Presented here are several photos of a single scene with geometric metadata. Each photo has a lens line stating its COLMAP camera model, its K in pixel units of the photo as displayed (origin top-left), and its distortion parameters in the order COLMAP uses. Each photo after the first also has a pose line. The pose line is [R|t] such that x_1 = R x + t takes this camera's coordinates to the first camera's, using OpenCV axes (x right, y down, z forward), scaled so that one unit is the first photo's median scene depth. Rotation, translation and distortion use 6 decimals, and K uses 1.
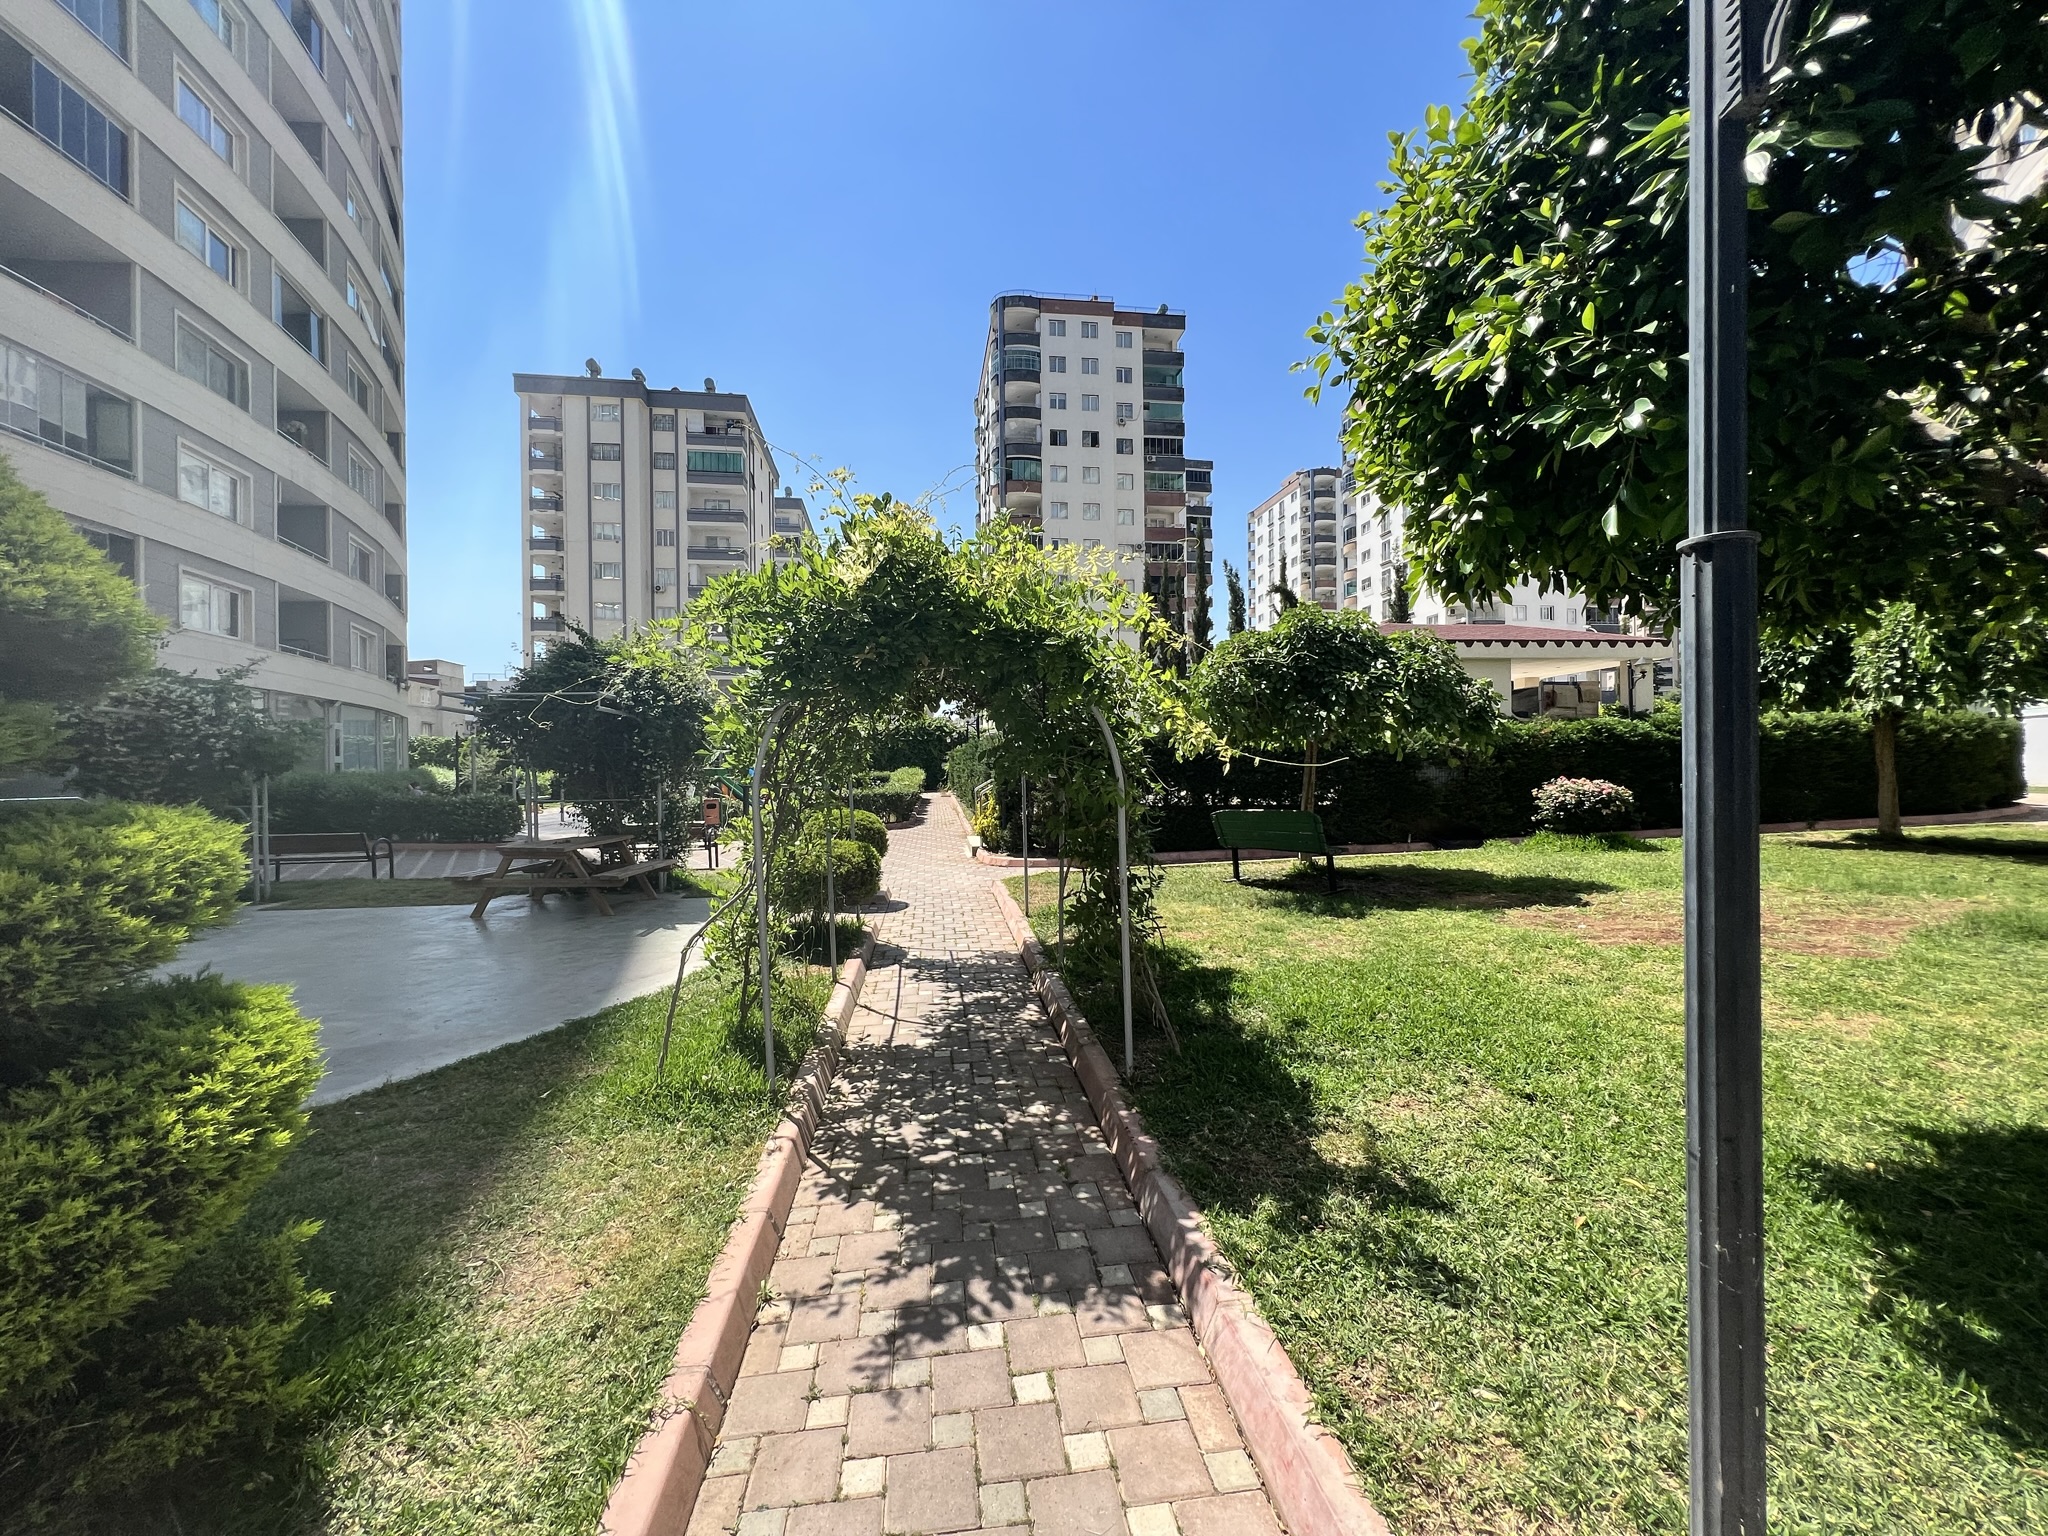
lens RADIAL K [[818.9, 0, 1022.9], [0, 818.9, 765.1], [0, 0, 1]] dist [-0.001499, 0.000507]
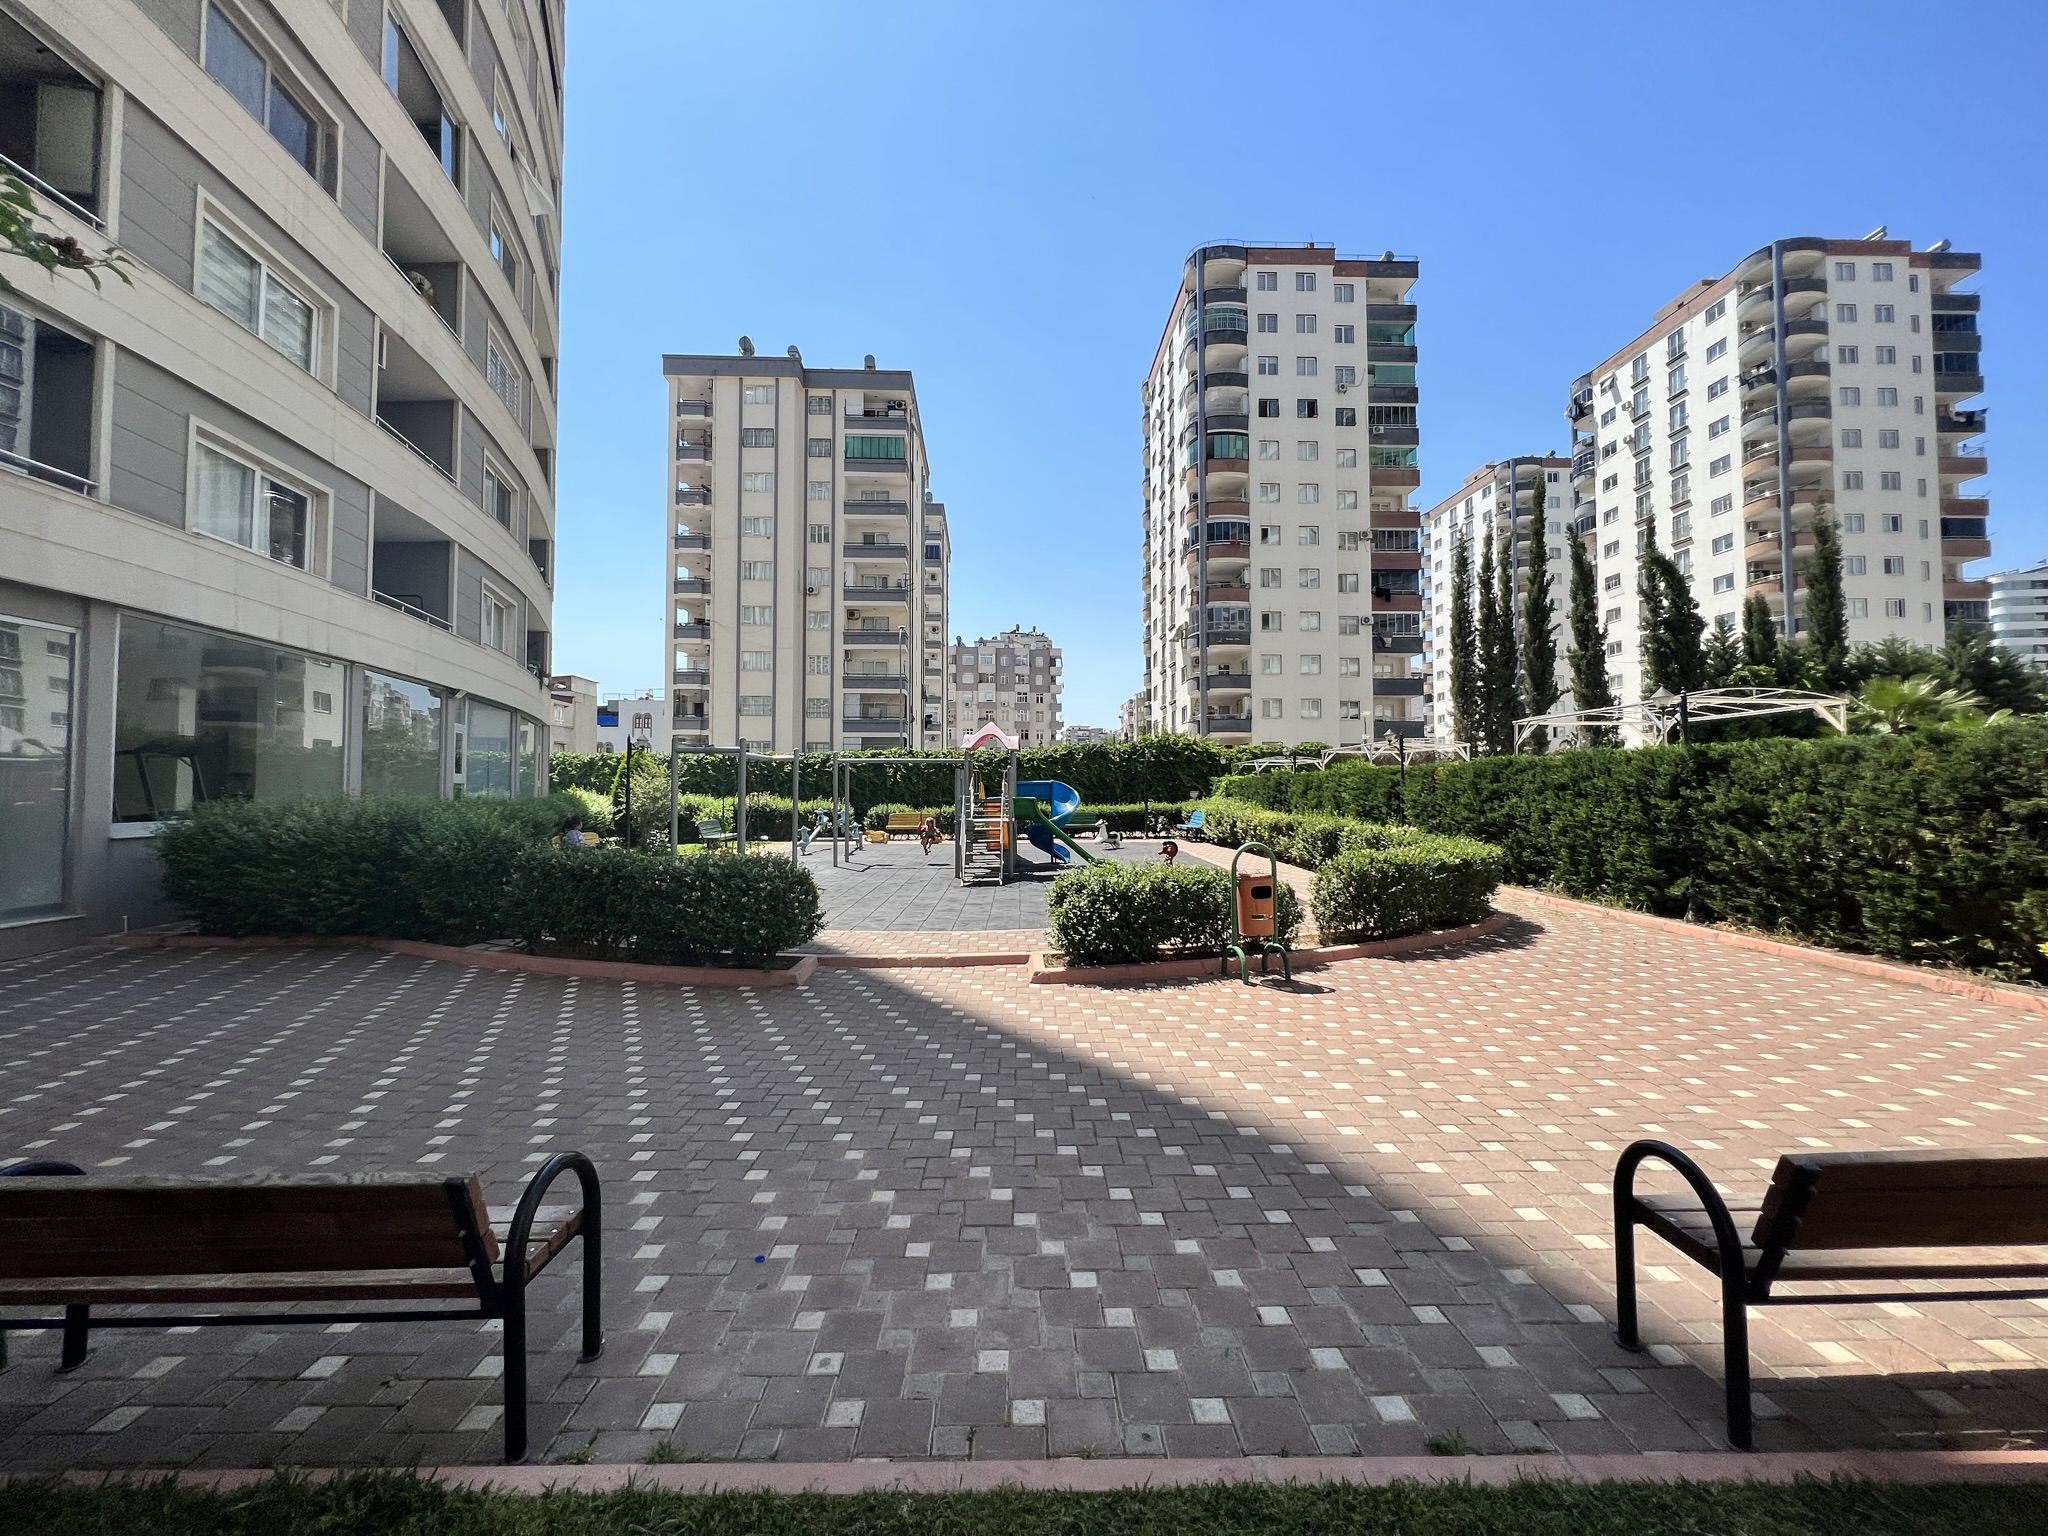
lens RADIAL K [[818.9, 0, 1020.6], [0, 818.9, 765.7], [0, 0, 1]] dist [-0.001499, 0.000507]
pose [[0.994149, 0.006608, -0.107819, -0.126697], [-0.010380, 0.999352, -0.034463, 0.000392], [0.107521, 0.035380, 0.993573, 0.158083]]
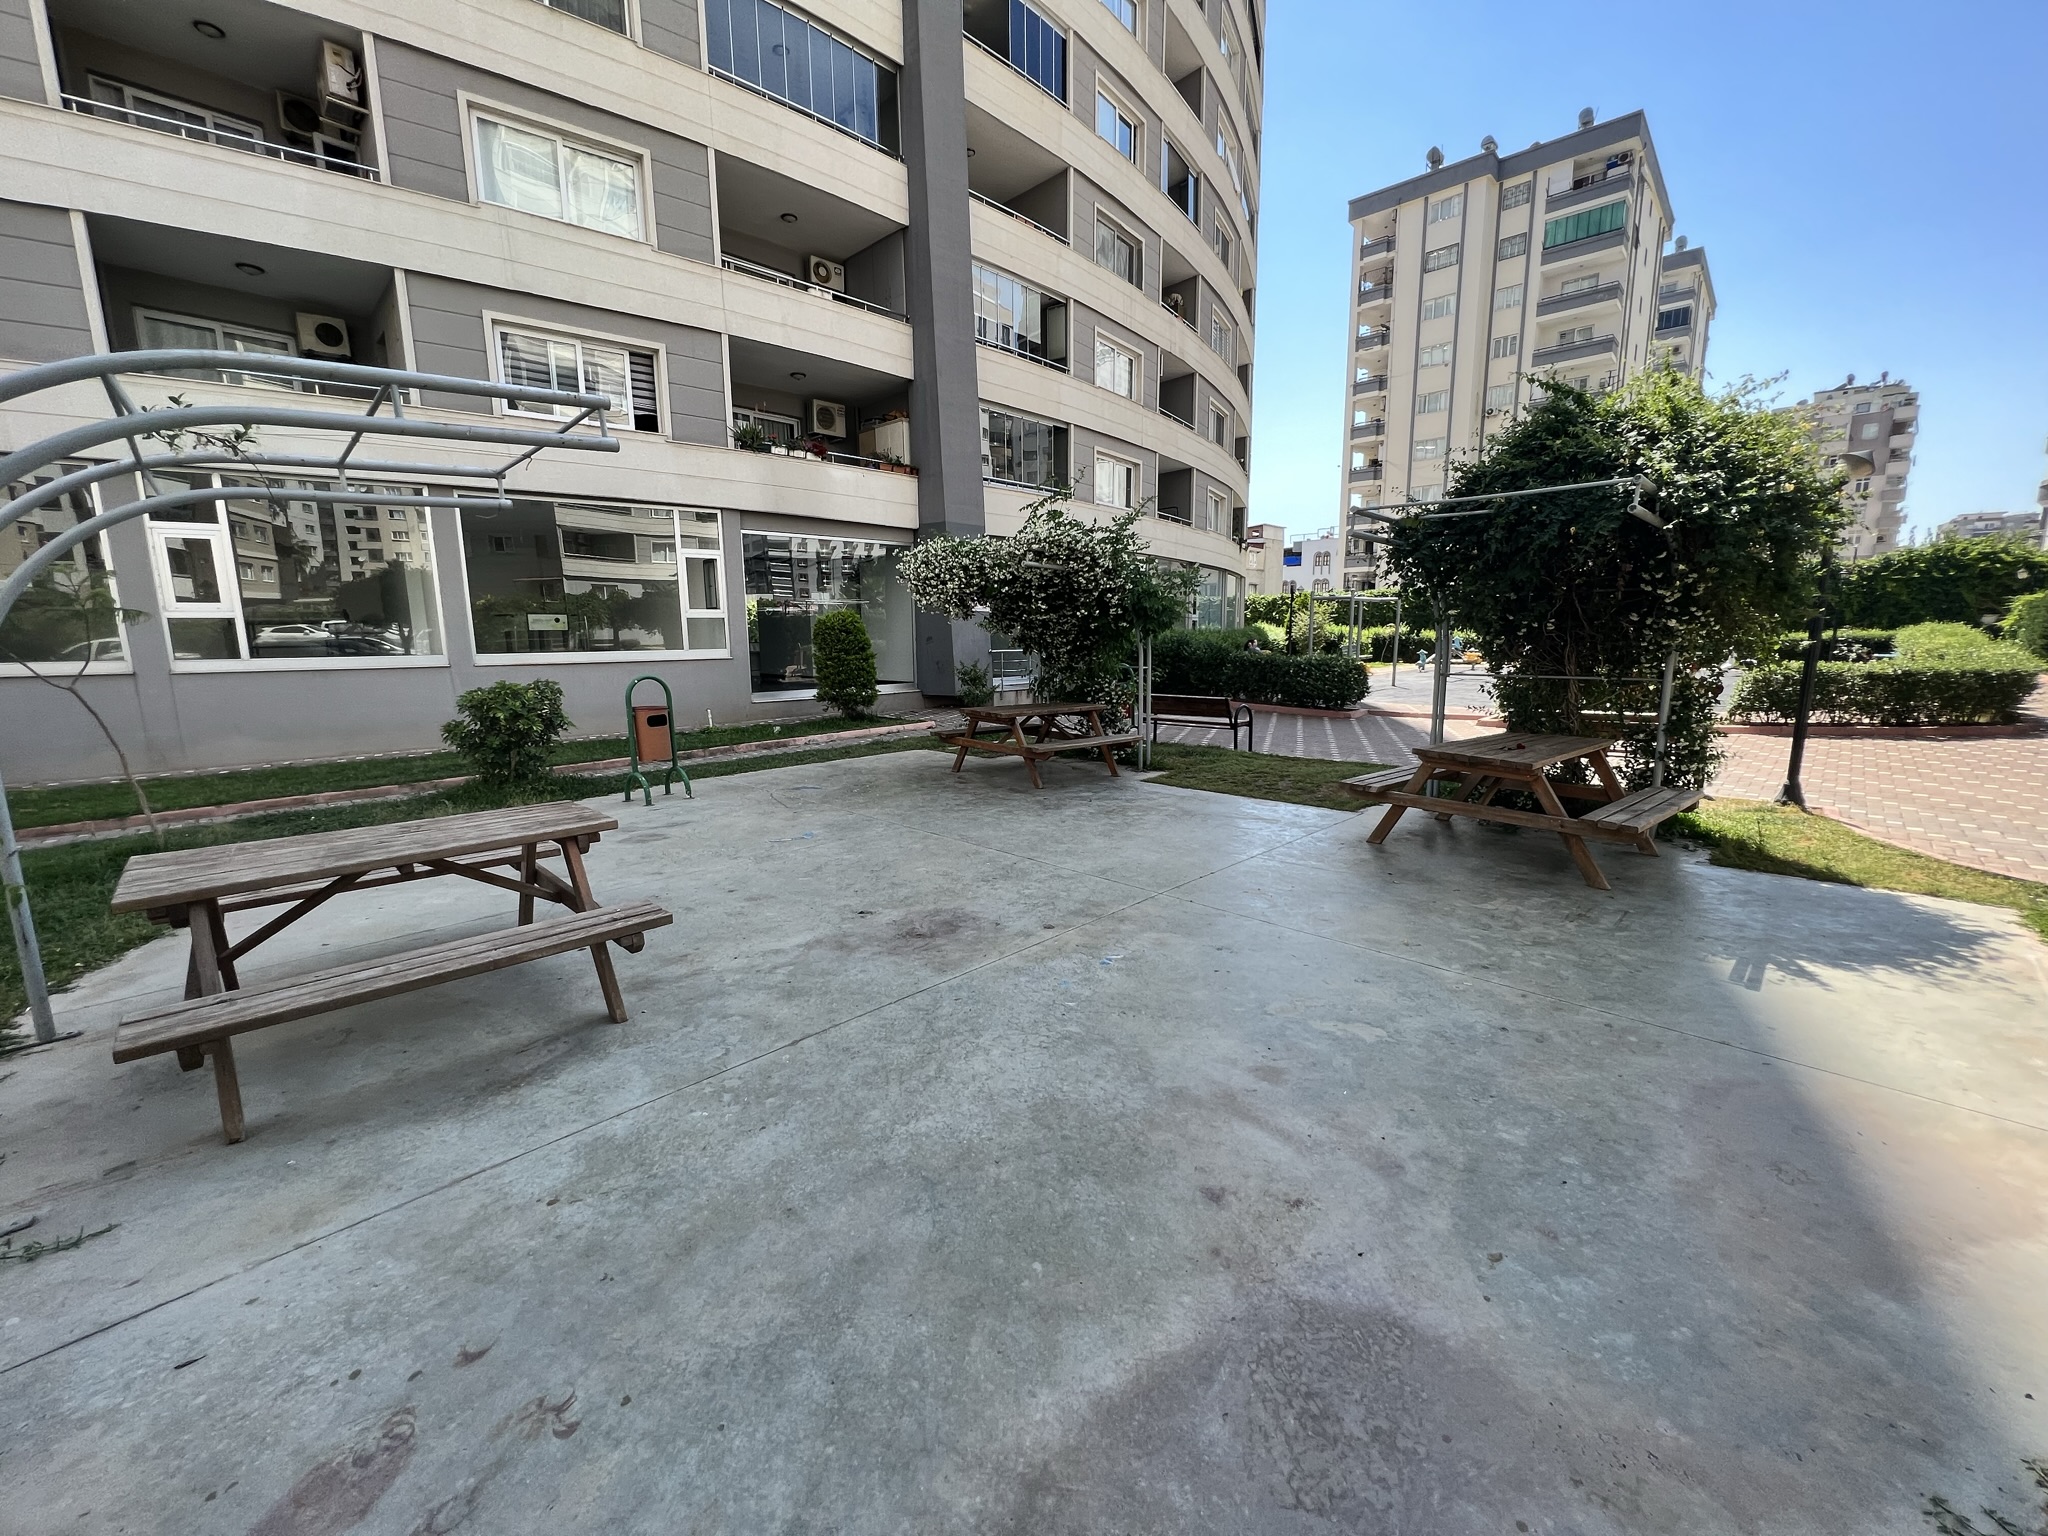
lens RADIAL K [[818.9, 0, 1016.5], [0, 818.9, 766.0], [0, 0, 1]] dist [-0.001499, 0.000507]
pose [[0.622852, 0.132419, -0.771052, -0.045970], [0.003182, 0.985134, 0.171756, 0.000159], [0.782334, -0.109432, 0.613171, 0.047837]]
